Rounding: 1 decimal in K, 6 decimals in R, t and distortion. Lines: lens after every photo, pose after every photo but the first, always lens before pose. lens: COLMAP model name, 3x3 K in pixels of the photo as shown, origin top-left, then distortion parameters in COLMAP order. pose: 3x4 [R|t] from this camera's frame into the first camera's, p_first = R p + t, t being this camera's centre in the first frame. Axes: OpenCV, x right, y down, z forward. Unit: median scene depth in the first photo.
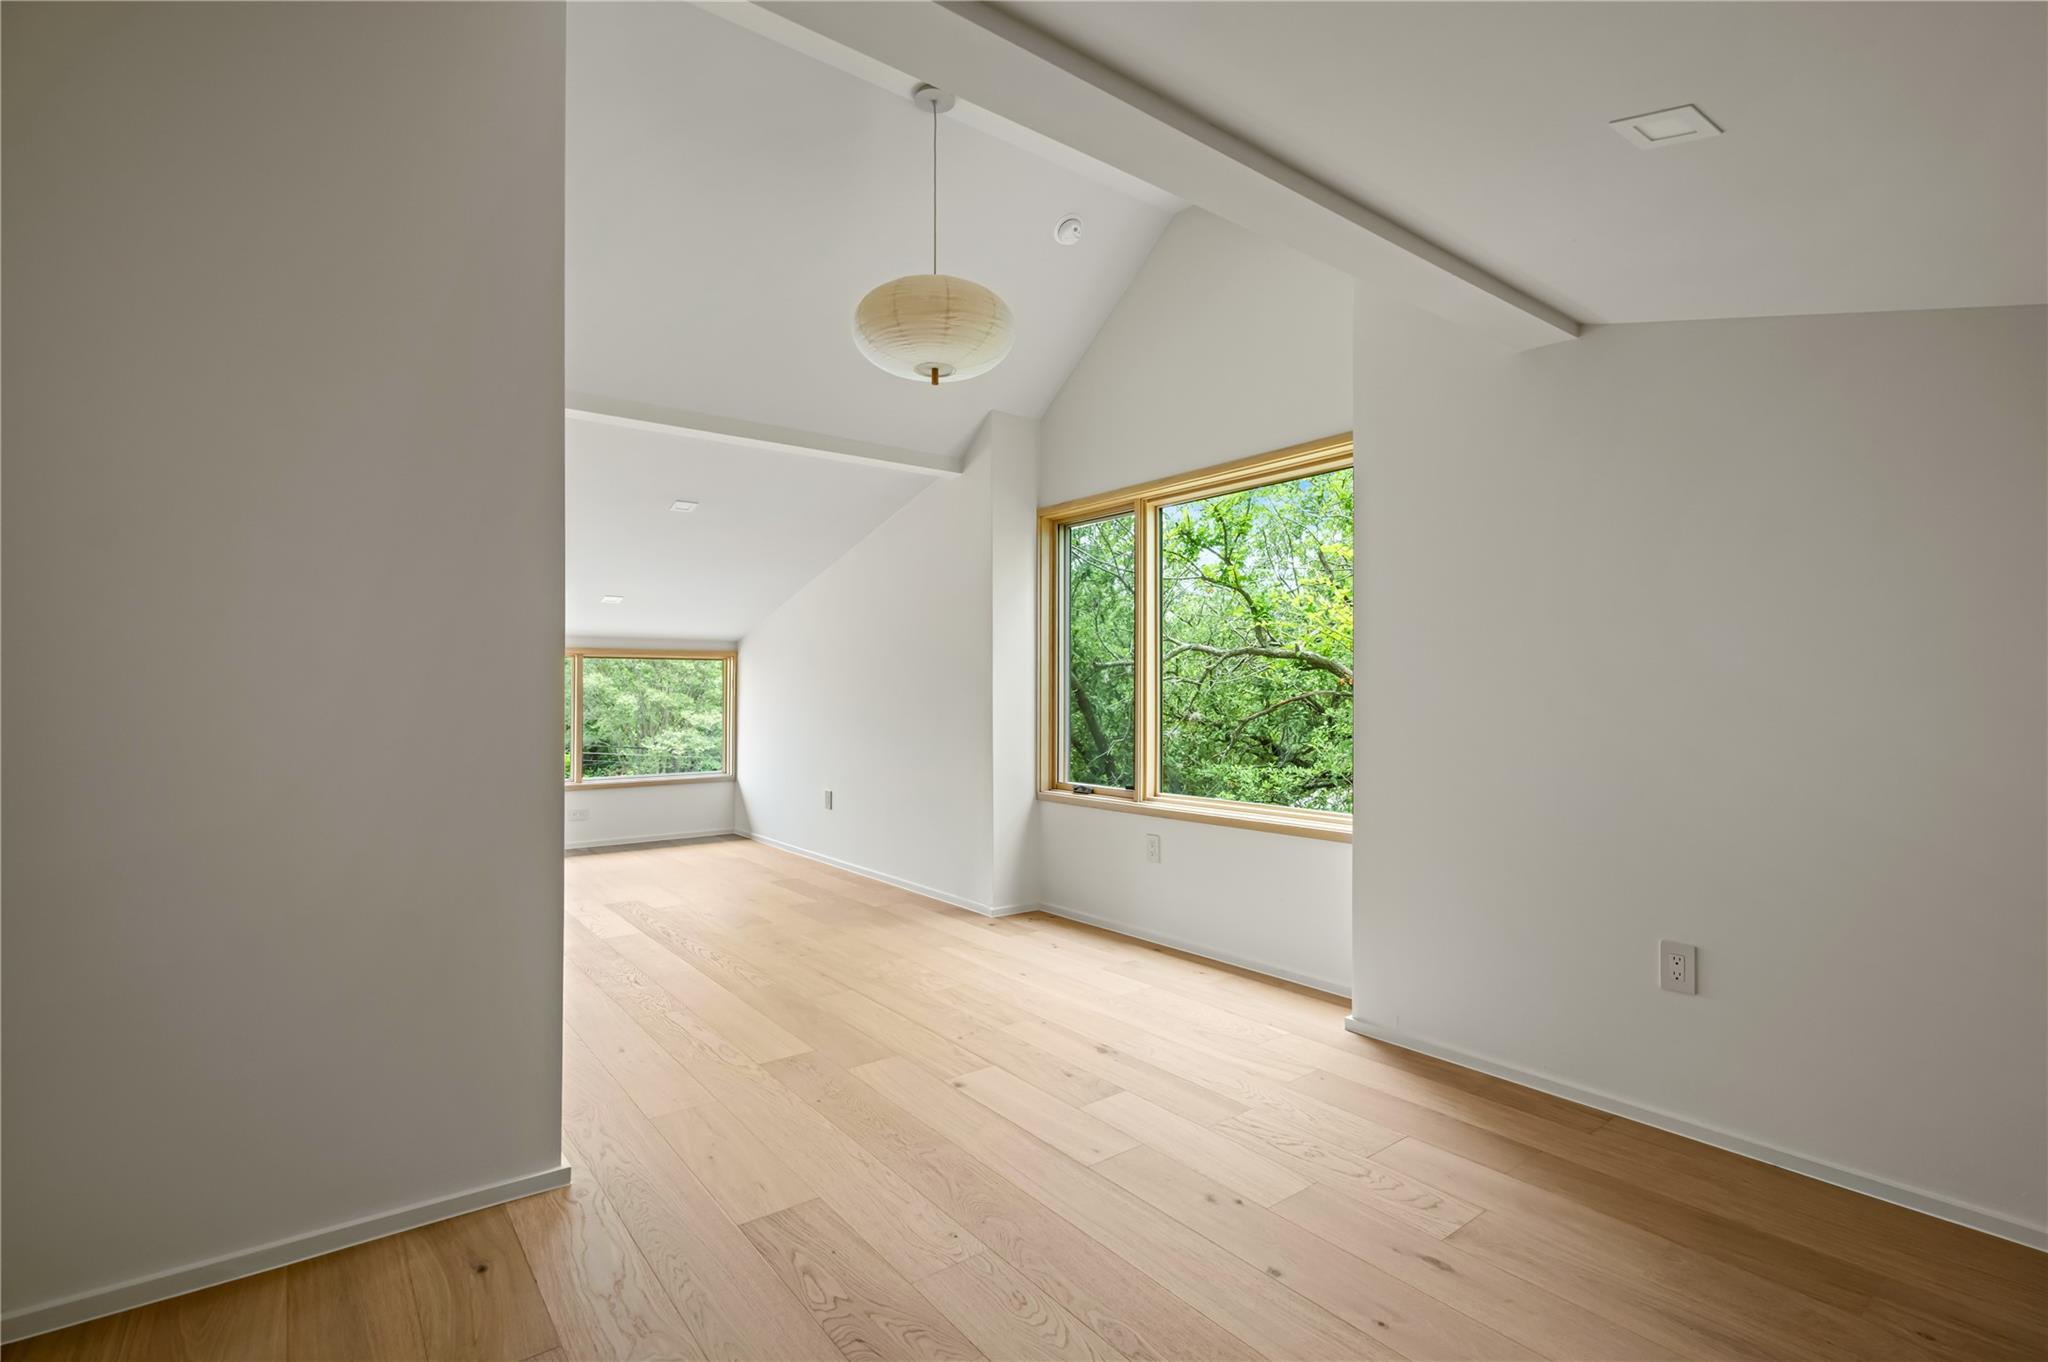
lens RADIAL K [[946.1, 0, 1031.1], [0, 946.1, 692.8], [0, 0, 1]] dist [0.001323, 0.001222]
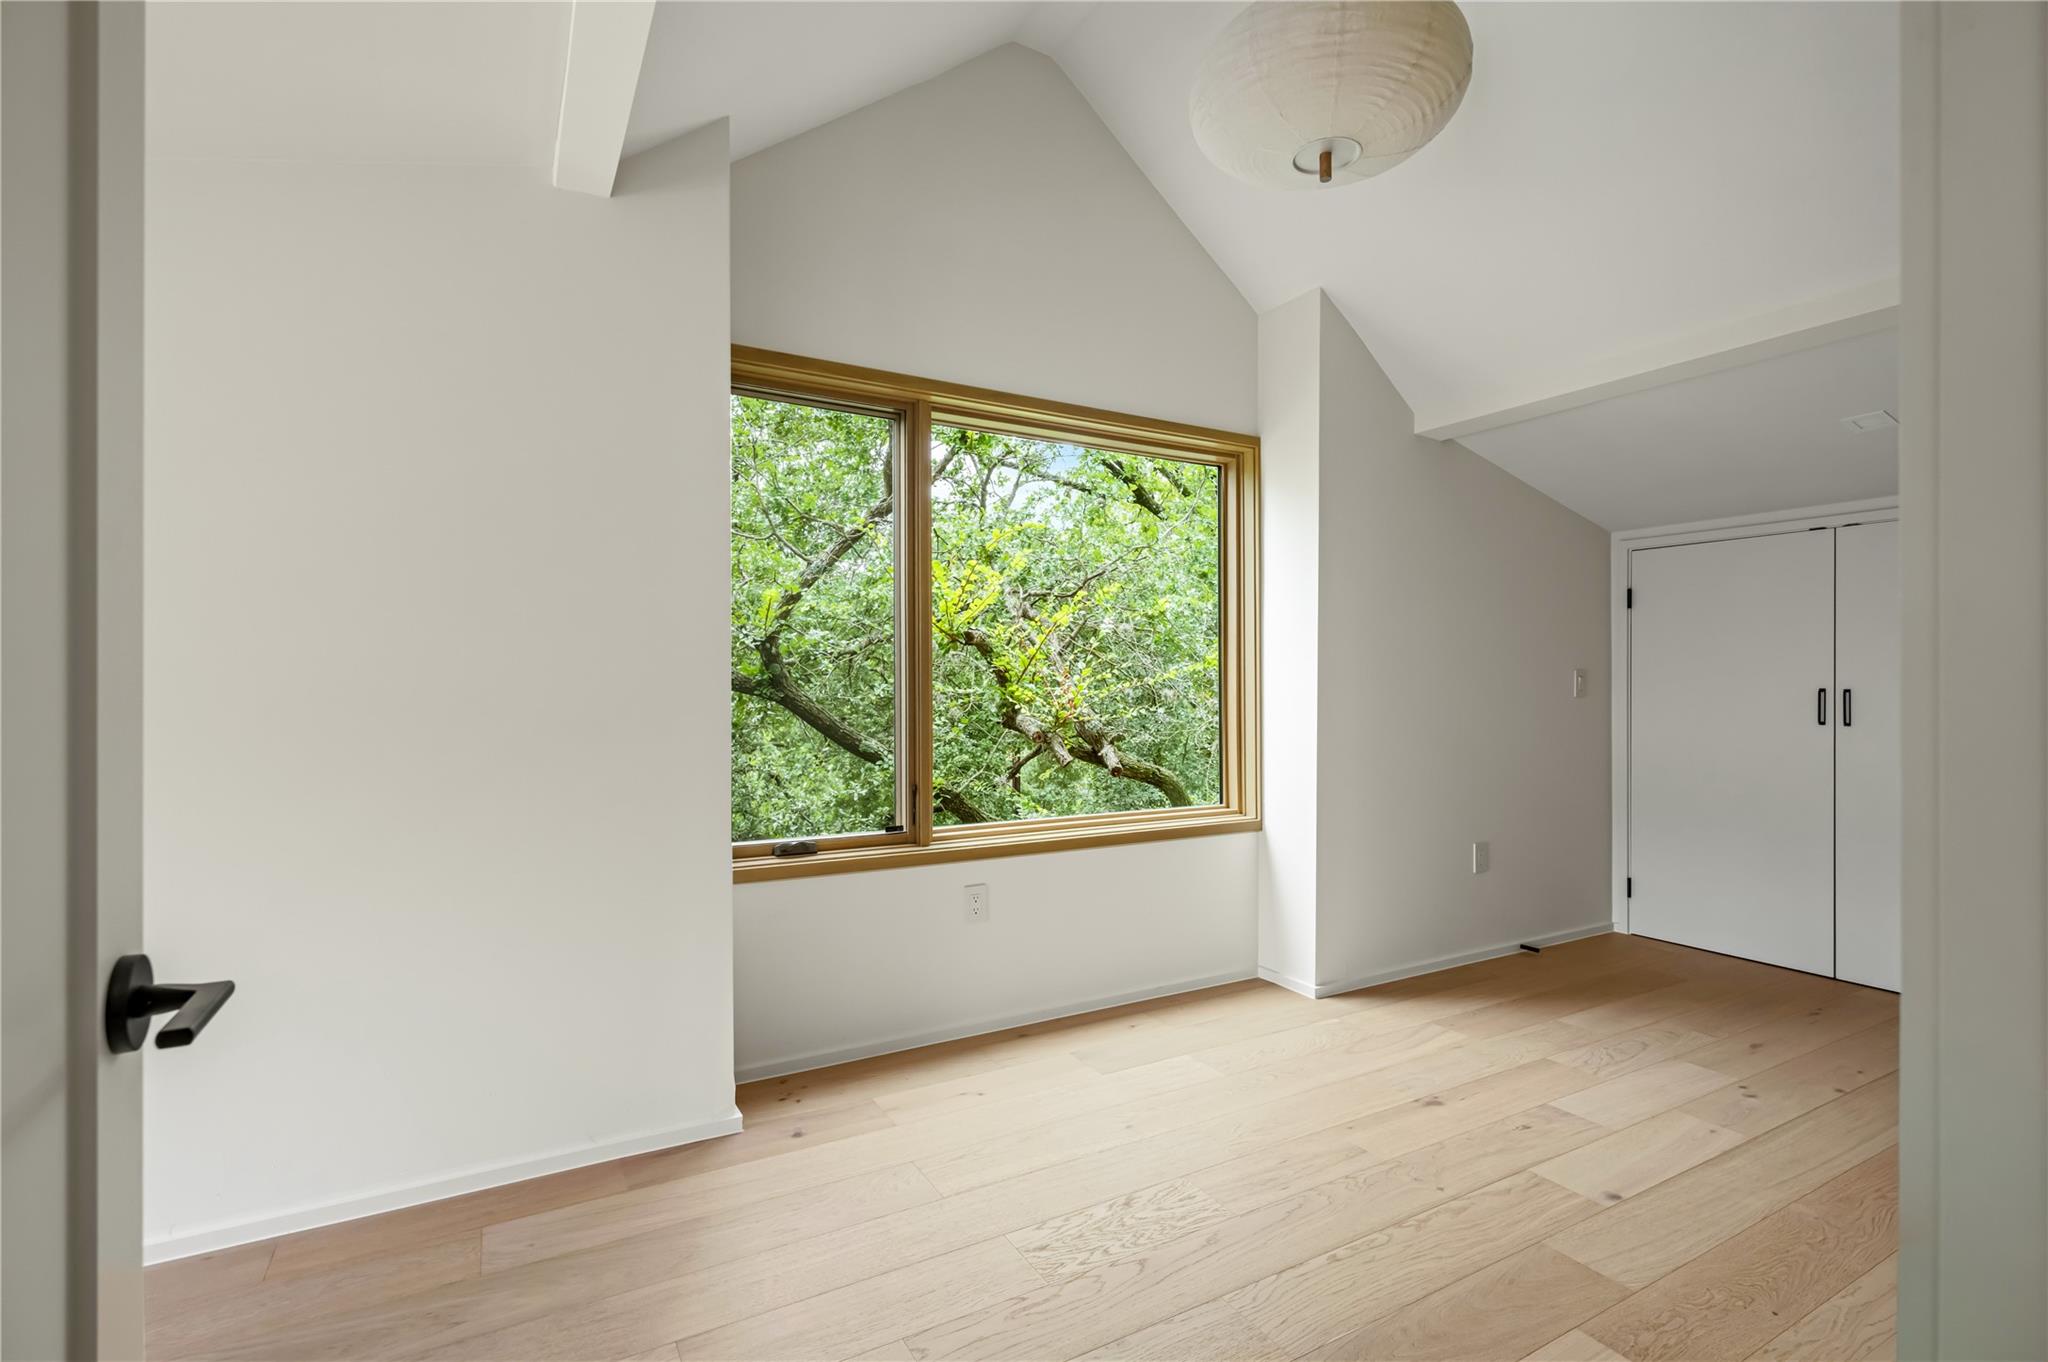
lens RADIAL K [[946.1, 0, 1030.9], [0, 946.1, 678.0], [0, 0, 1]] dist [0.001323, 0.001222]
pose [[0.135914, 0.008835, 0.990681, -0.883809], [-0.006602, 0.999946, -0.008012, 0.000130], [-0.990699, -0.005452, 0.135965, 1.326268]]
